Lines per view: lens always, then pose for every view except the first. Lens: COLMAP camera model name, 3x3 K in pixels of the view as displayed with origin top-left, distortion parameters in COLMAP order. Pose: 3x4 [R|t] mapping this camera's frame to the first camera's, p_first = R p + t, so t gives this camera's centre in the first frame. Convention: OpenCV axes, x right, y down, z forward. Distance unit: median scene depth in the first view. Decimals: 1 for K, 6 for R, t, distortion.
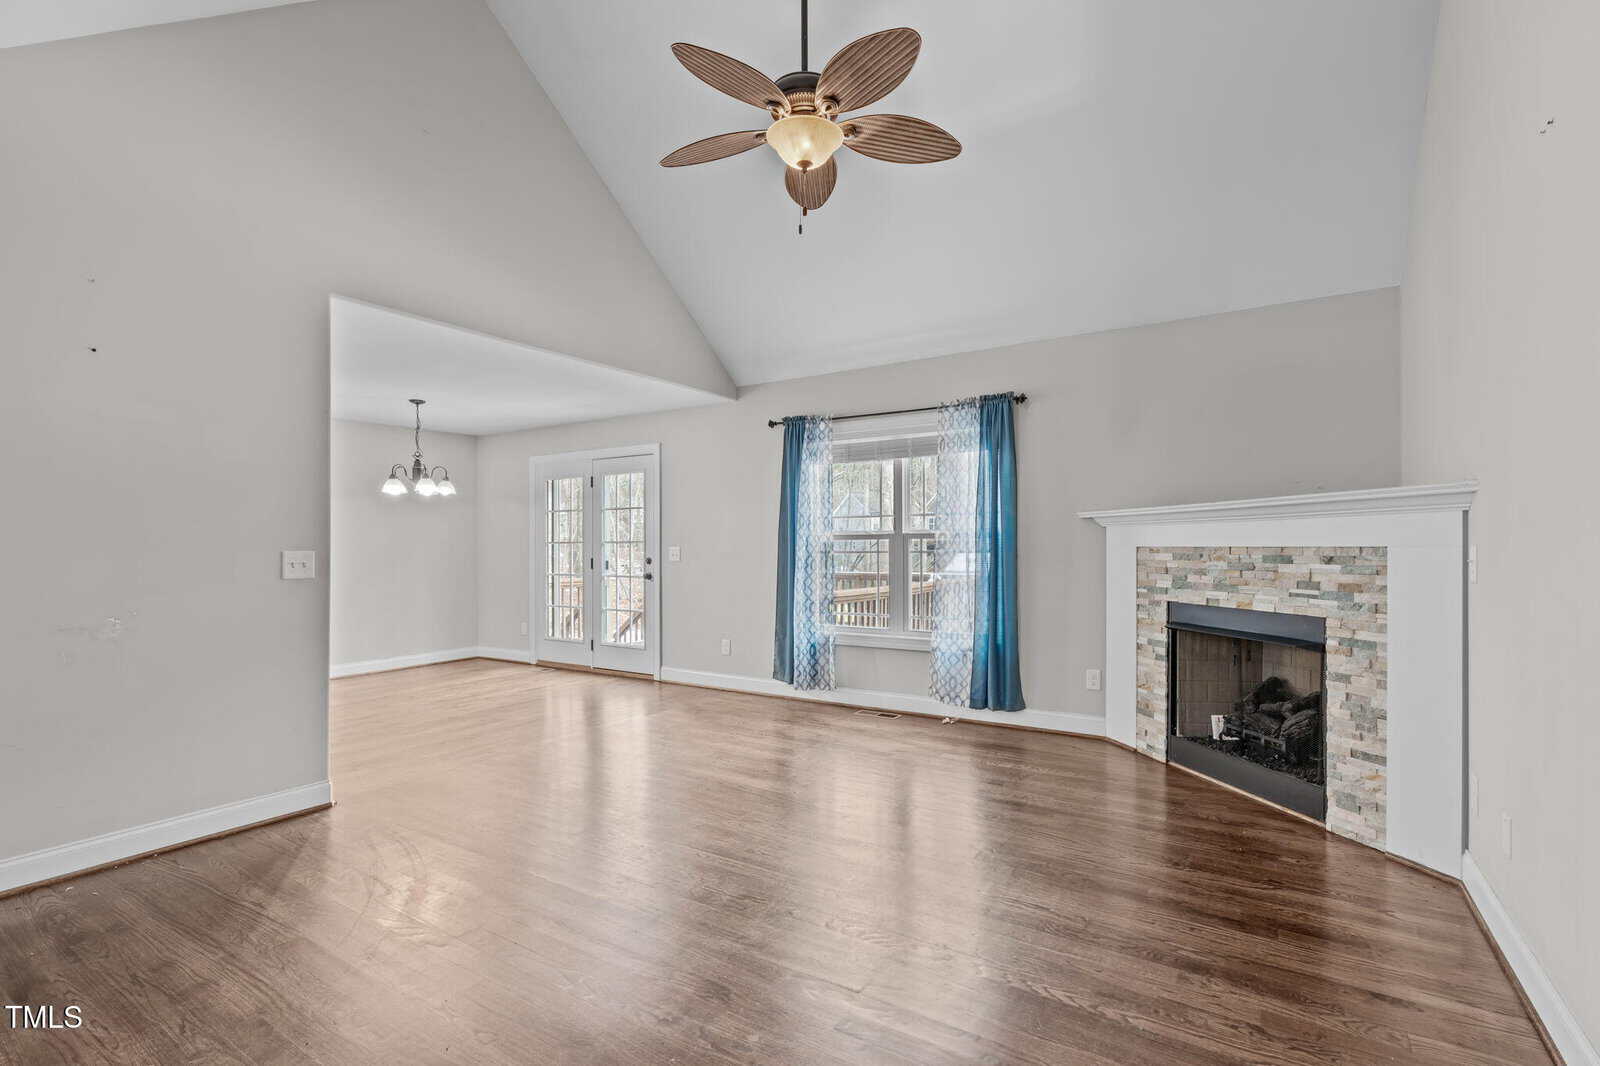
lens RADIAL K [[714.1, 0, 771.2], [0, 714.1, 555.0], [0, 0, 1]] dist [-0.012994, 0.003856]
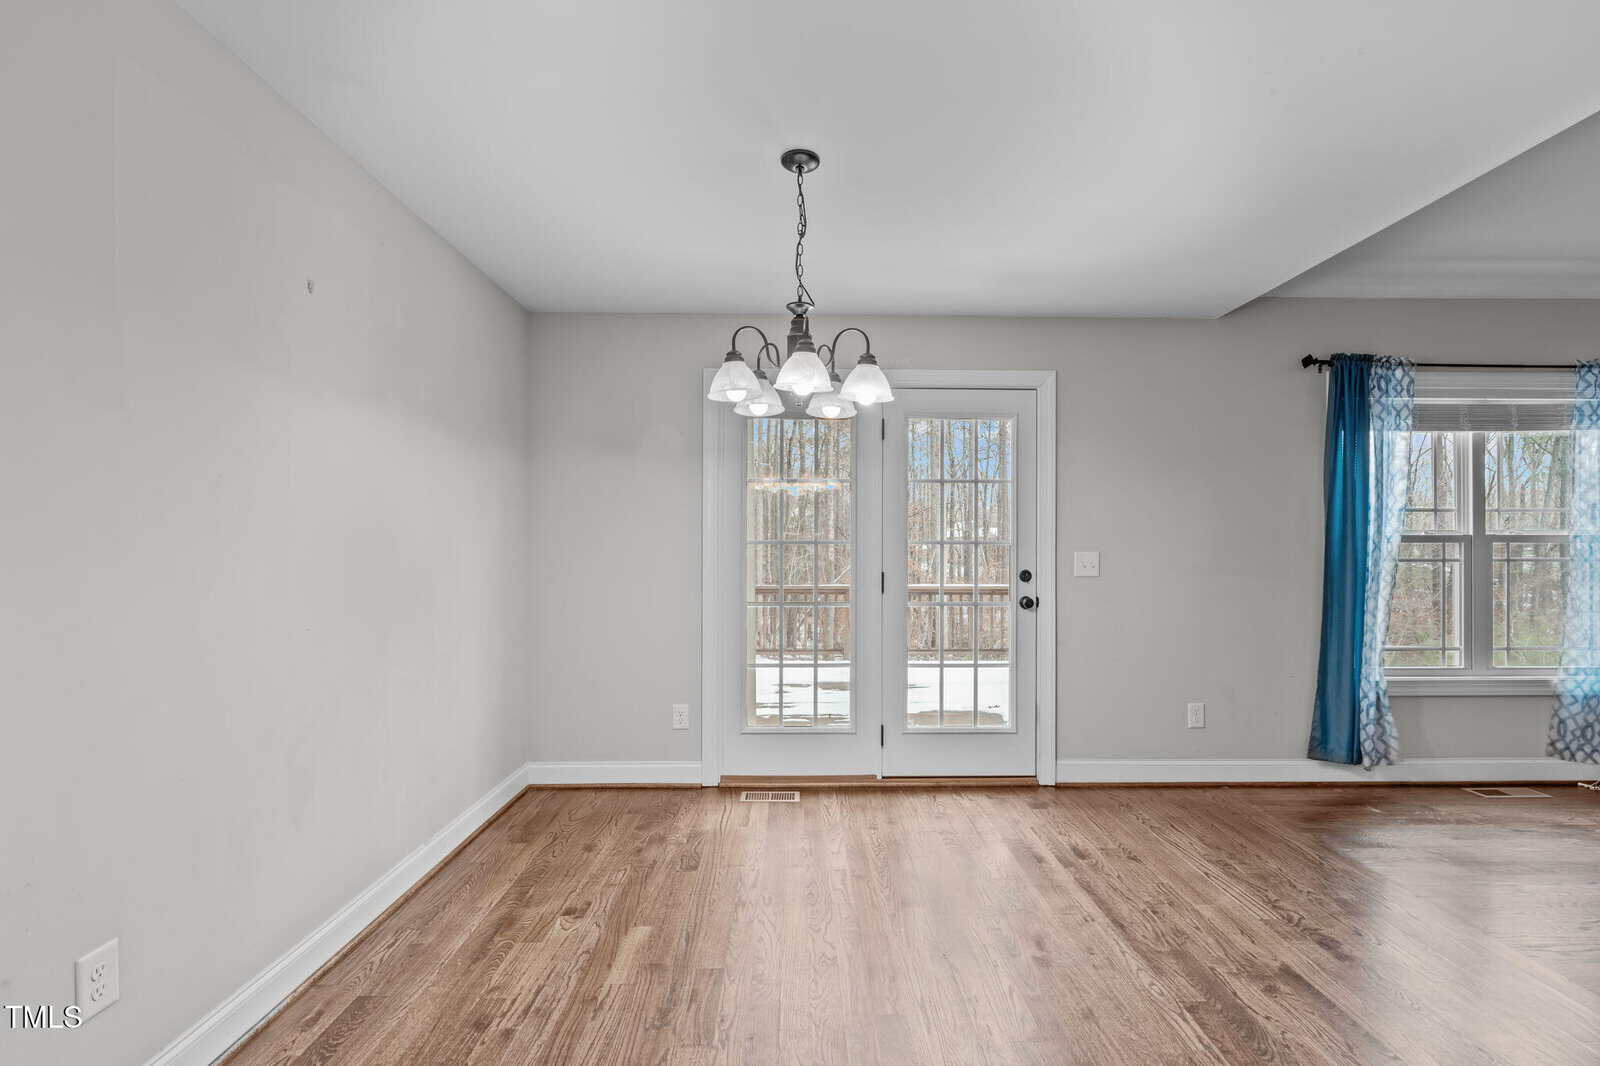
lens RADIAL K [[714.1, 0, 798.4], [0, 714.1, 554.8], [0, 0, 1]] dist [-0.012994, 0.003856]
pose [[0.834553, 0.001469, 0.550926, -0.767058], [0.002821, 0.999972, -0.006941, -0.006657], [-0.550920, 0.007347, 0.834525, 0.751807]]
